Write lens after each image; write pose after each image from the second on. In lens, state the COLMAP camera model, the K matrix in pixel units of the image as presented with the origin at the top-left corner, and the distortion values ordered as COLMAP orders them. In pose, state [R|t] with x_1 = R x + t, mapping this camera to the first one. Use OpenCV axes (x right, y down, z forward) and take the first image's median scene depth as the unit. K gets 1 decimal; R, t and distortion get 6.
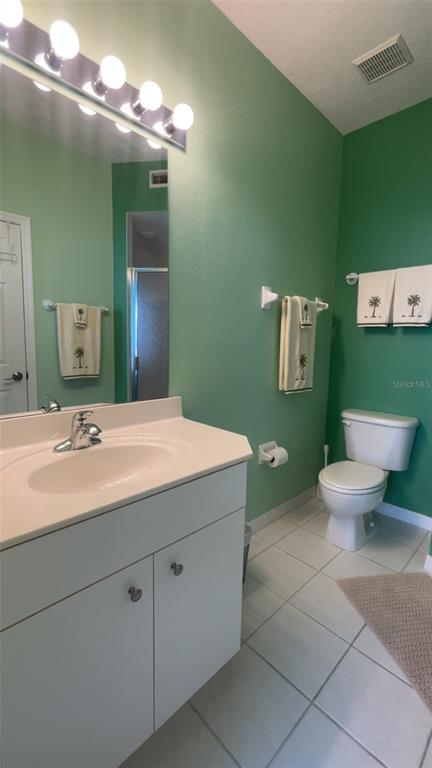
lens RADIAL K [[328.9, 0, 216.0], [0, 328.9, 384.0], [0, 0, 1]] dist [-0.004242, -0.000425]
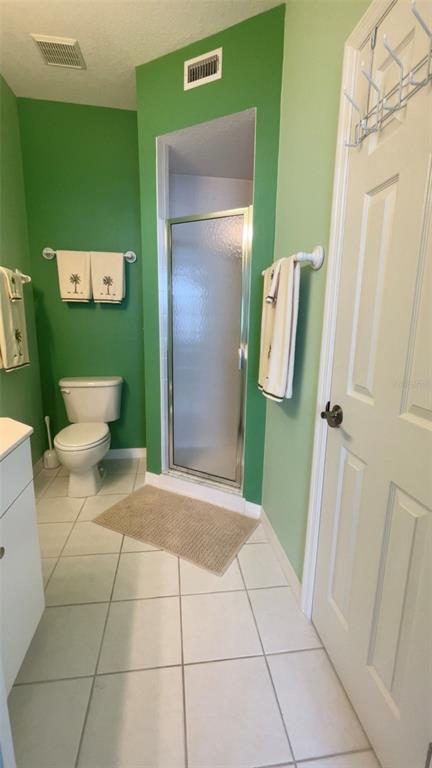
lens RADIAL K [[328.9, 0, 216.0], [0, 328.9, 384.0], [0, 0, 1]] dist [-0.004242, -0.000425]
pose [[0.594975, -0.167904, 0.786011, -0.174856], [0.091432, 0.985727, 0.141356, -0.013797], [-0.798527, -0.012237, 0.601835, -0.057121]]
